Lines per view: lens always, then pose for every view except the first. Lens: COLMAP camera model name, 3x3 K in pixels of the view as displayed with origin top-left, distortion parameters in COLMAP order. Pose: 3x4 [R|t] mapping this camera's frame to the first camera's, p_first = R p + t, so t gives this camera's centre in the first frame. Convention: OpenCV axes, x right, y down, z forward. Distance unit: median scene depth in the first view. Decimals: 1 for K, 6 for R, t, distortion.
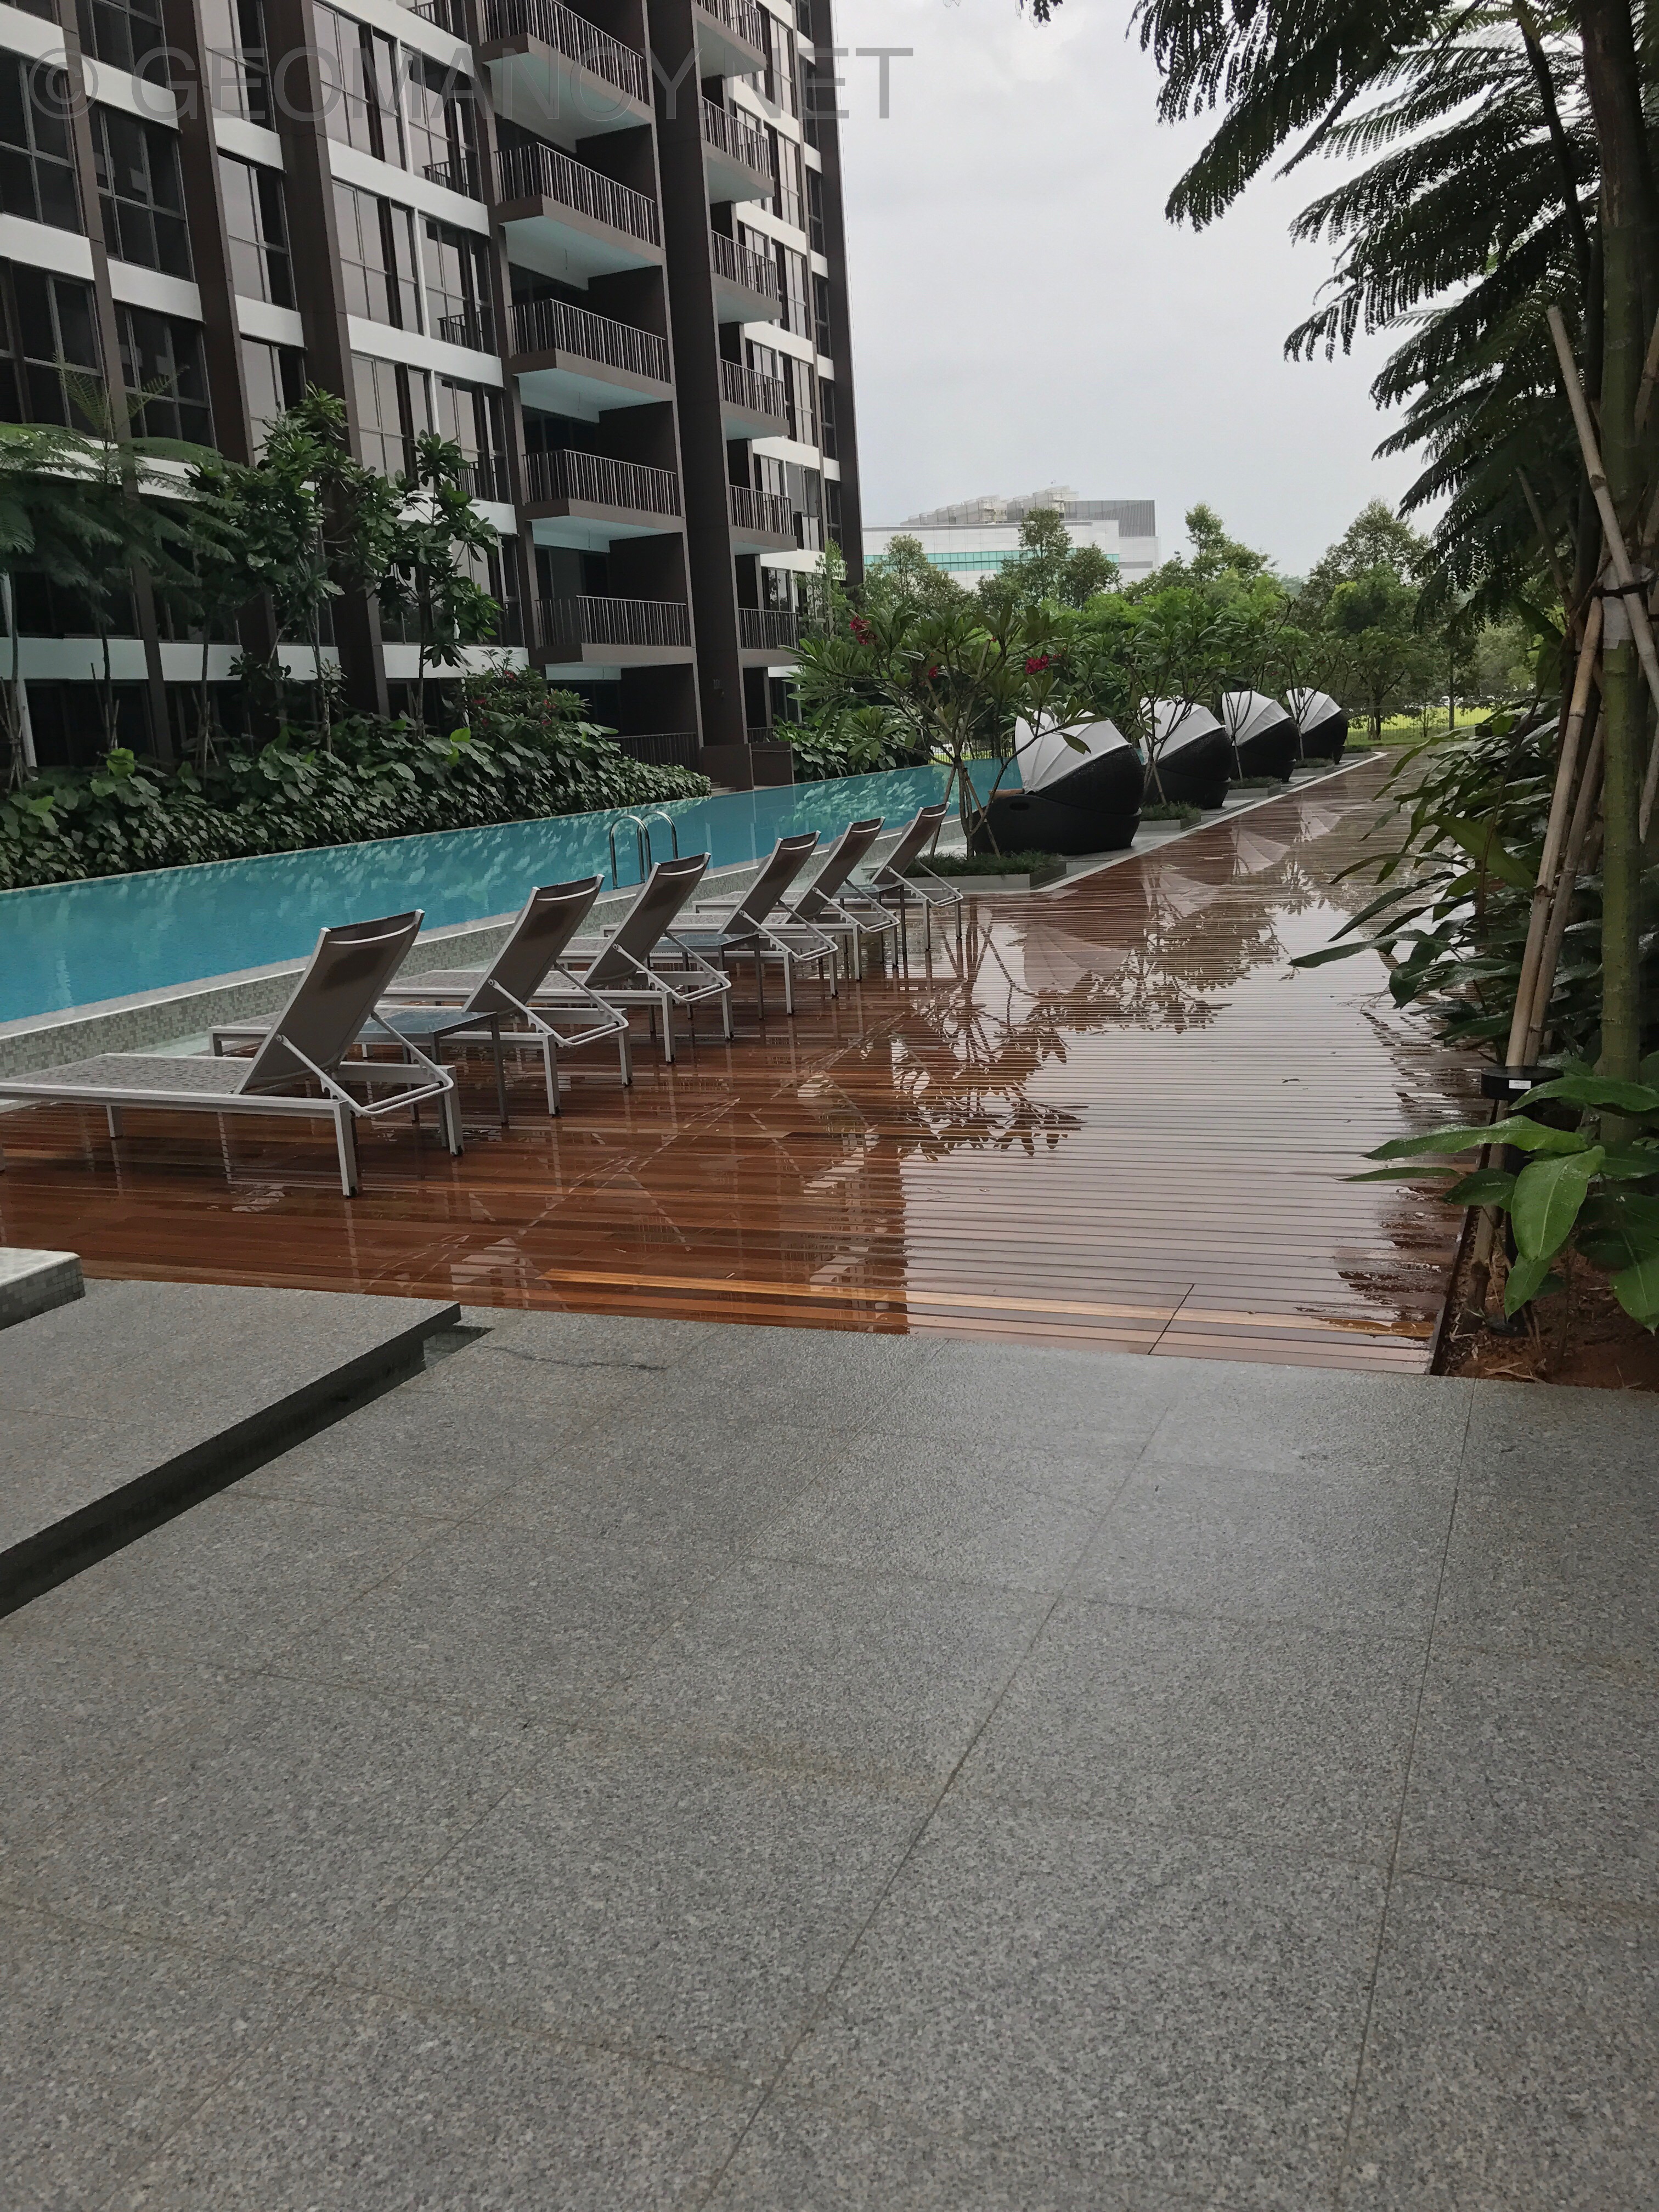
lens RADIAL K [[1813.7, 0, 829.5], [0, 1813.7, 1106.0], [0, 0, 1]] dist [-0.002595, 0.058824]
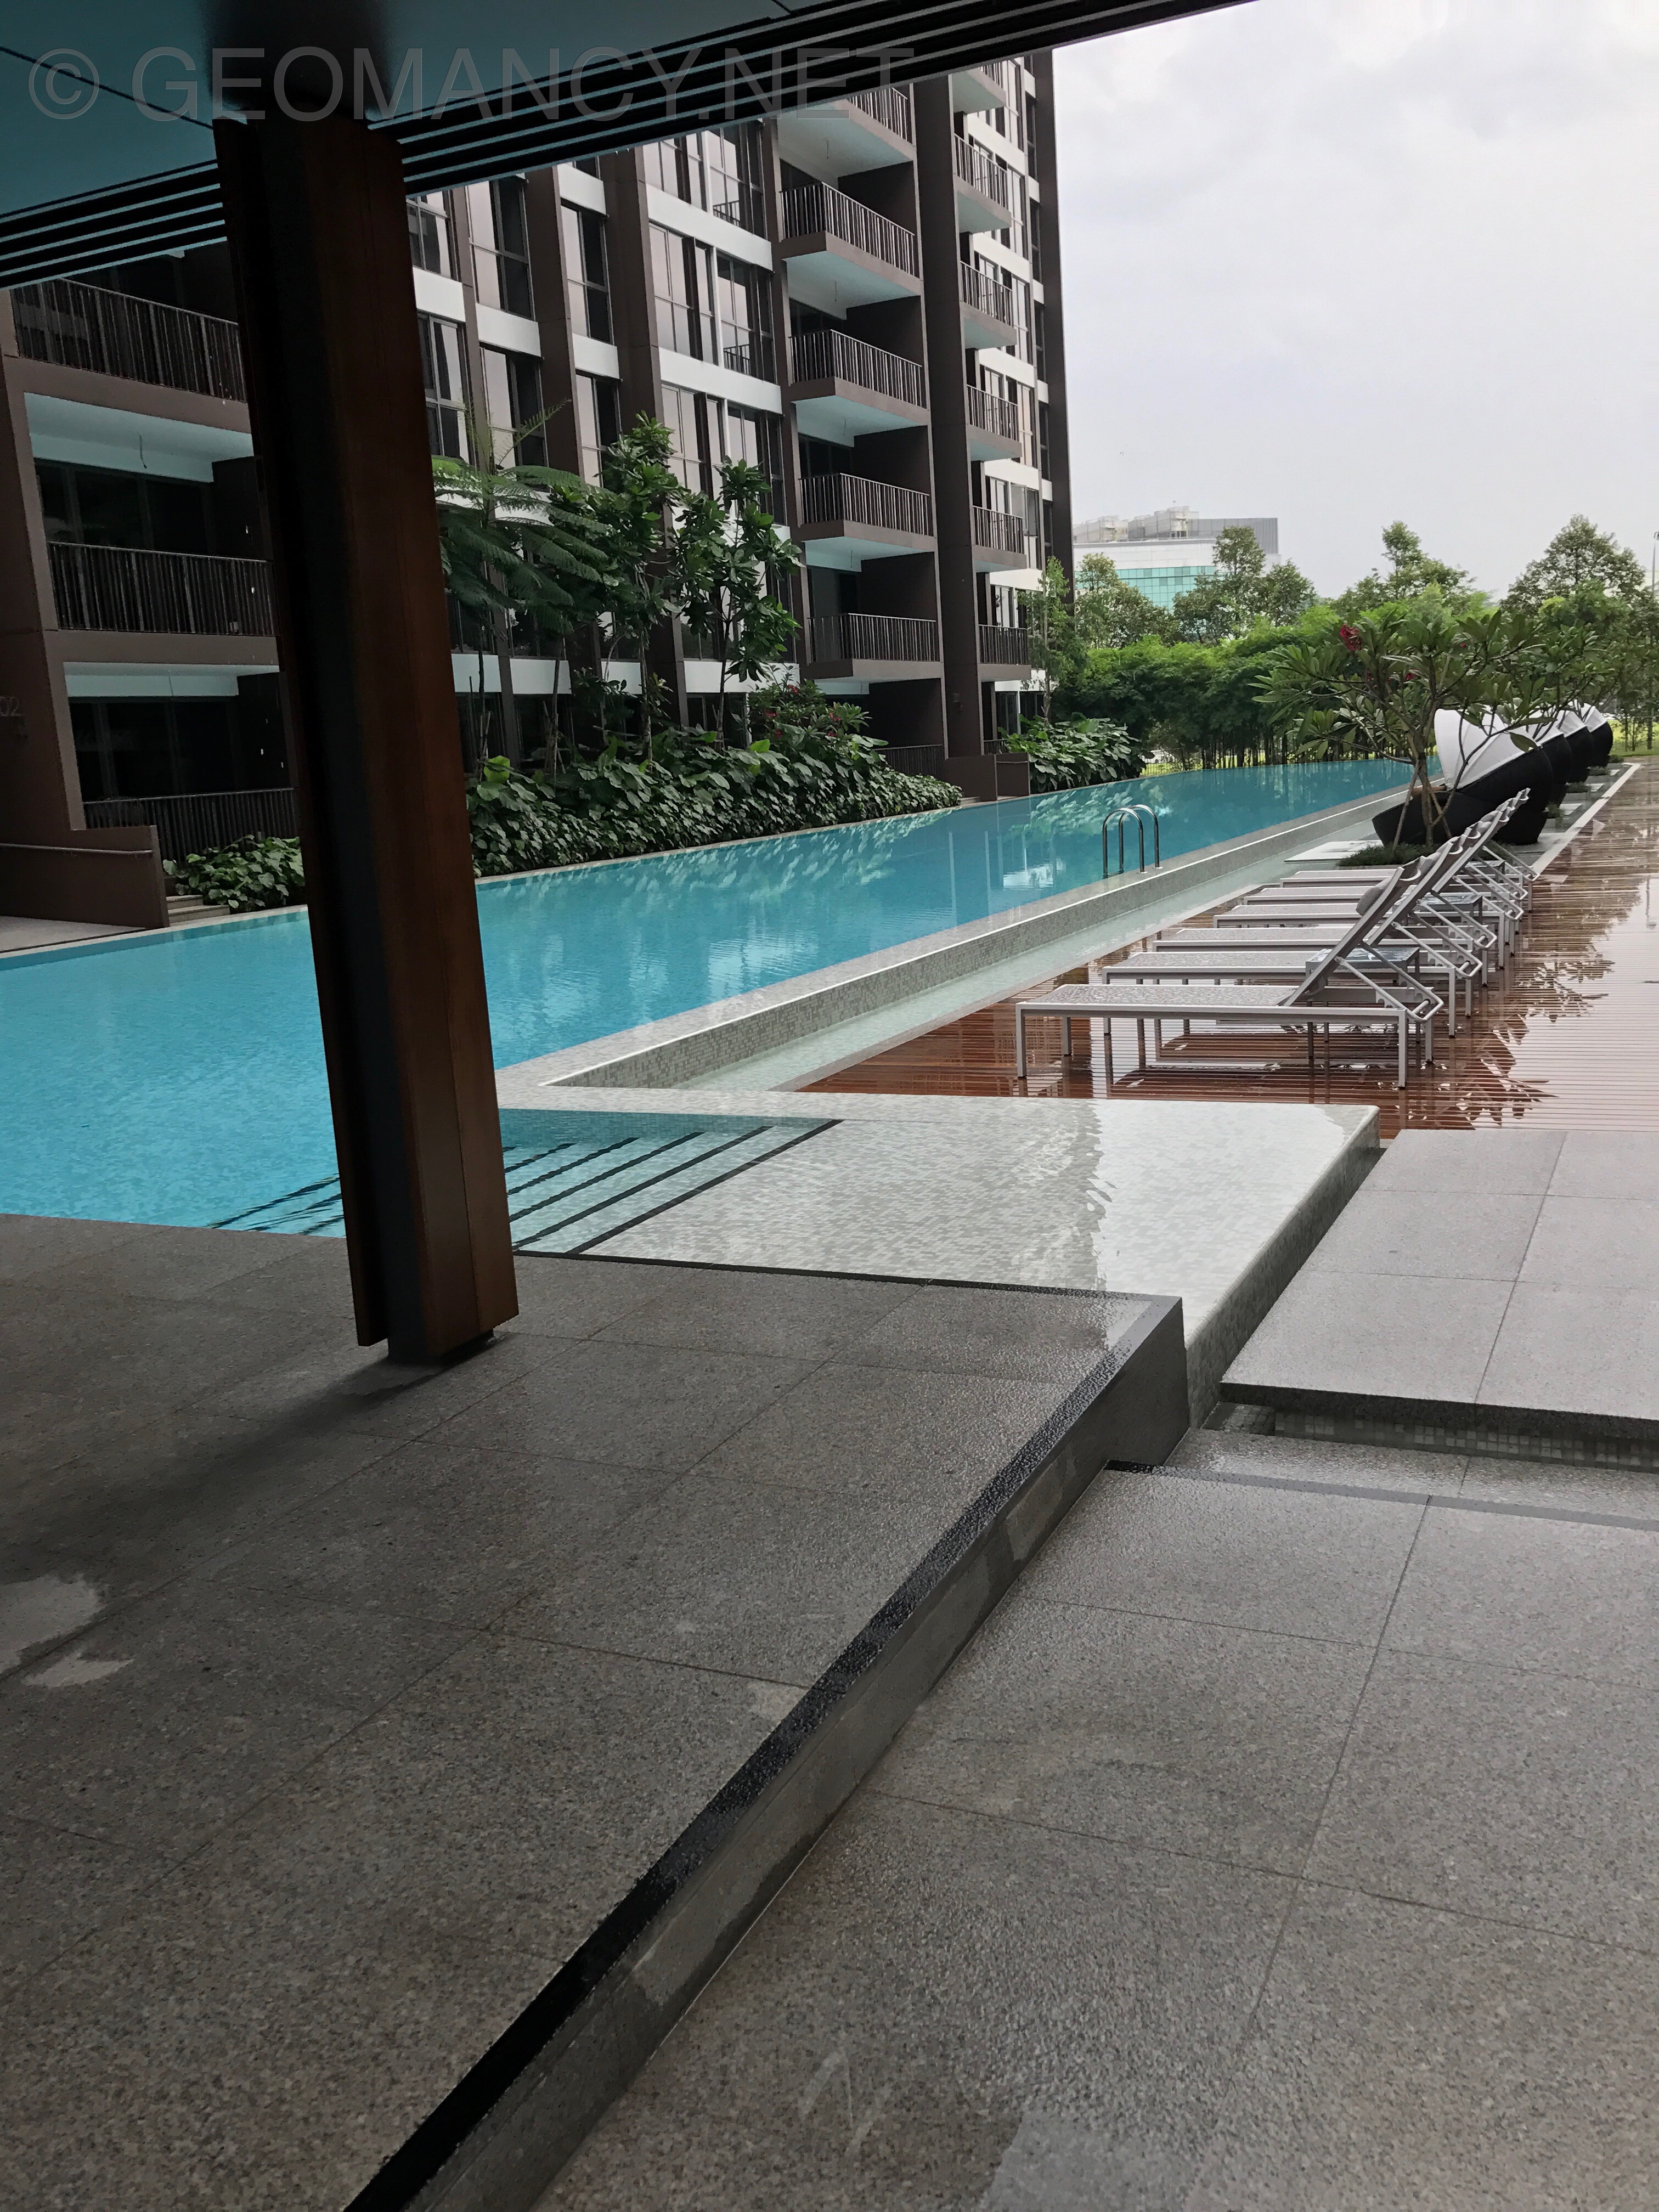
lens RADIAL K [[1825.2, 0, 859.0], [0, 1825.2, 1101.8], [0, 0, 1]] dist [0.004387, 0.016064]
pose [[0.999250, 0.005746, -0.038297, -0.101990], [-0.006289, 0.999881, -0.014053, 0.014042], [0.038211, 0.014283, 0.999168, -0.042317]]
